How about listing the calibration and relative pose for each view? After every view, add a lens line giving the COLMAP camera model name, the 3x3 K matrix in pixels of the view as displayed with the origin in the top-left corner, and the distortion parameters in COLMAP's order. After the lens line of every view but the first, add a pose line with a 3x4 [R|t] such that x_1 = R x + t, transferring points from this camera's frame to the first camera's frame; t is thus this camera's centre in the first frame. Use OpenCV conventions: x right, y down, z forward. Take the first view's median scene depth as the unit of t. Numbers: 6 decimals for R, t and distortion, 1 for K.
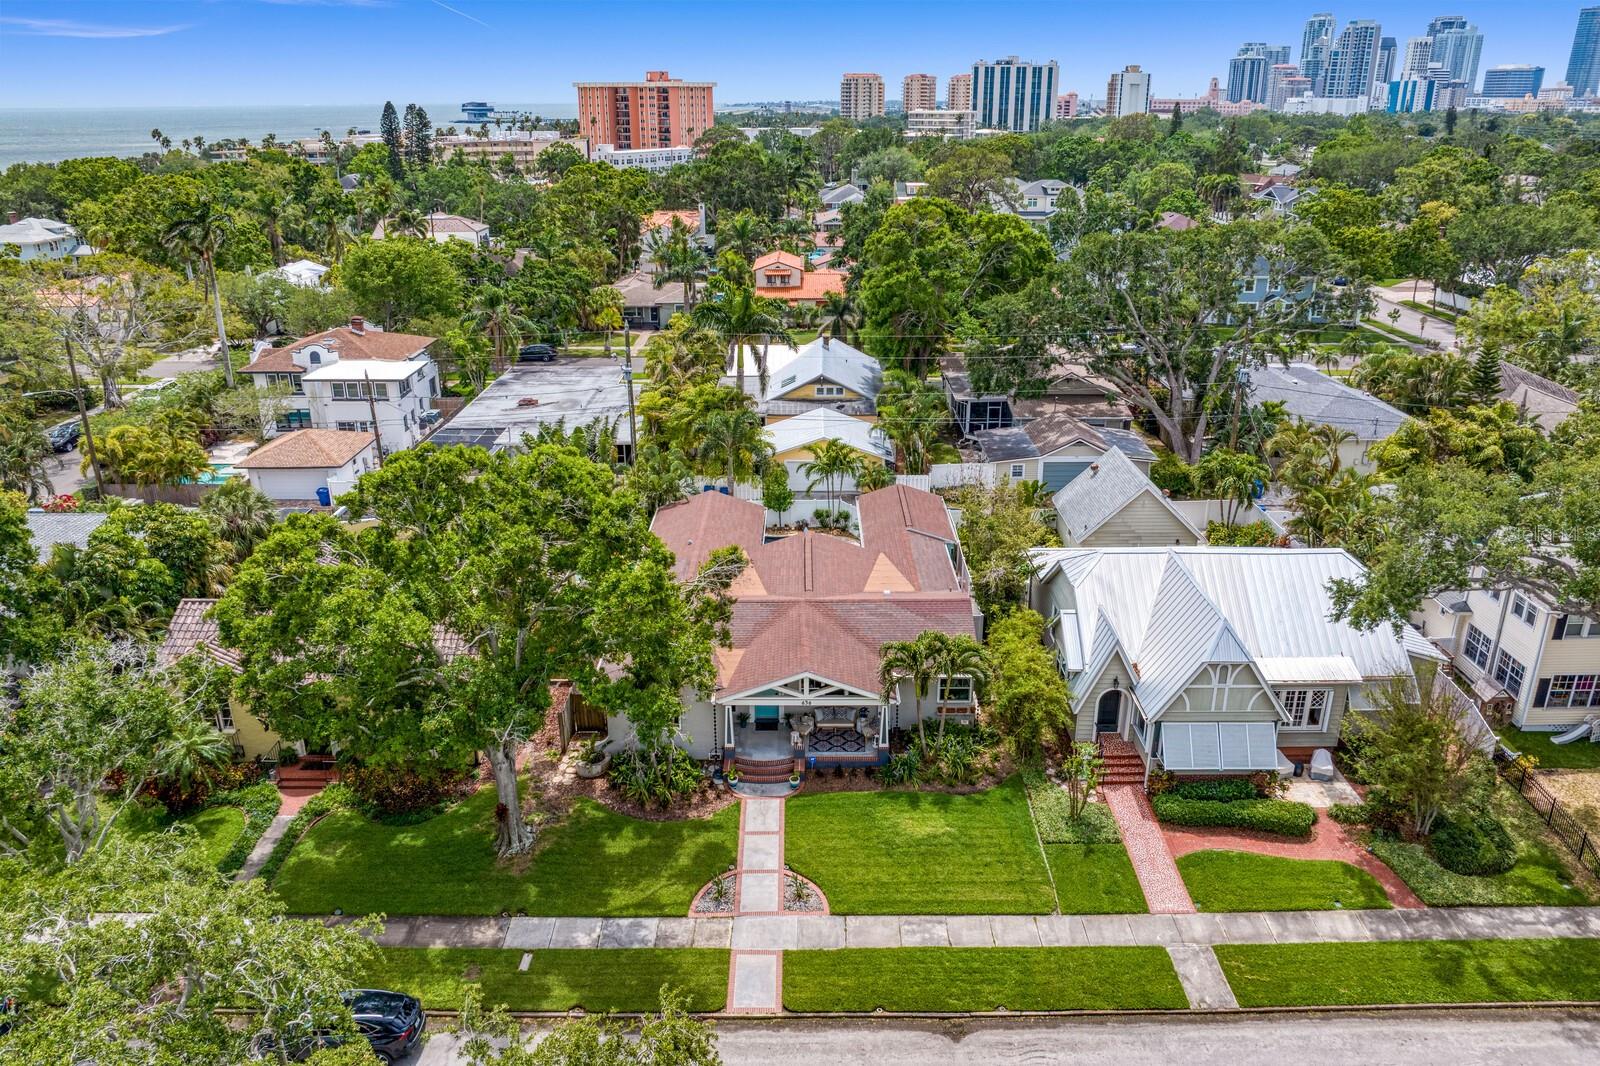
lens RADIAL K [[1122.0, 0, 798.1], [0, 1122.0, 523.9], [0, 0, 1]] dist [-0.038552, 0.012682]
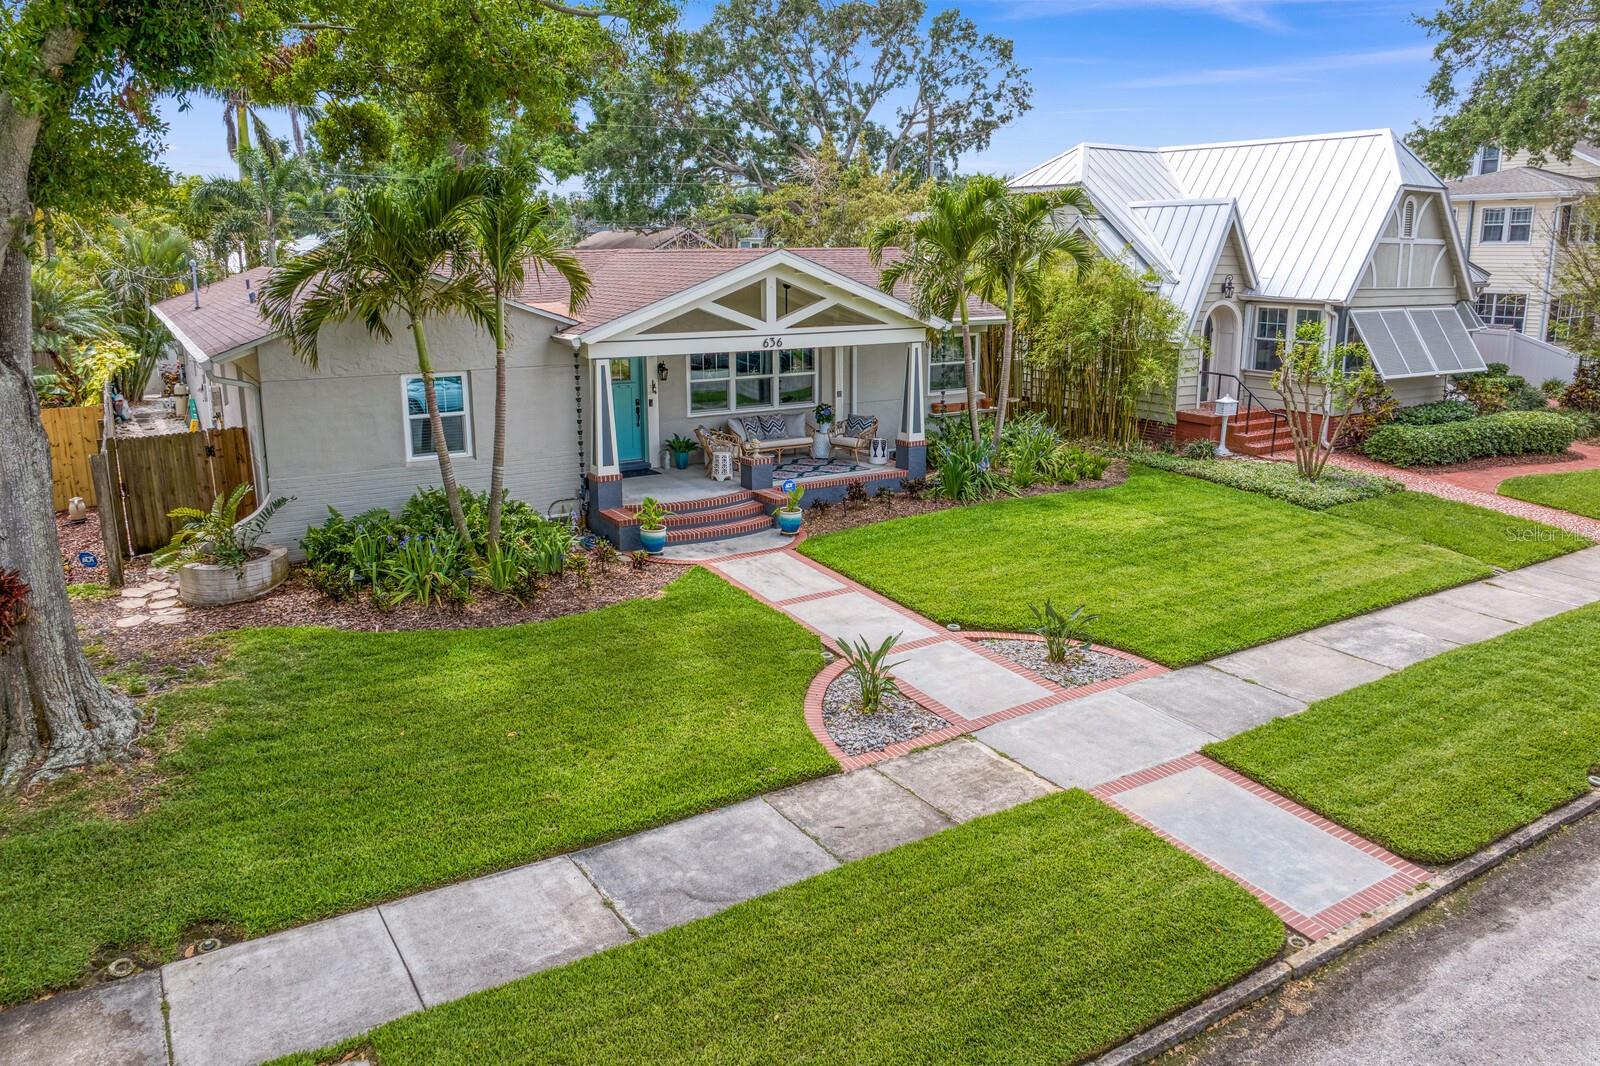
lens RADIAL K [[1122.0, 0, 801.7], [0, 1122.0, 523.6], [0, 0, 1]] dist [-0.038552, 0.012682]
pose [[0.845833, -0.119438, 0.519905, -0.255141], [0.188491, 0.978660, -0.081828, 0.312936], [-0.499037, 0.167210, 0.850296, 0.750748]]
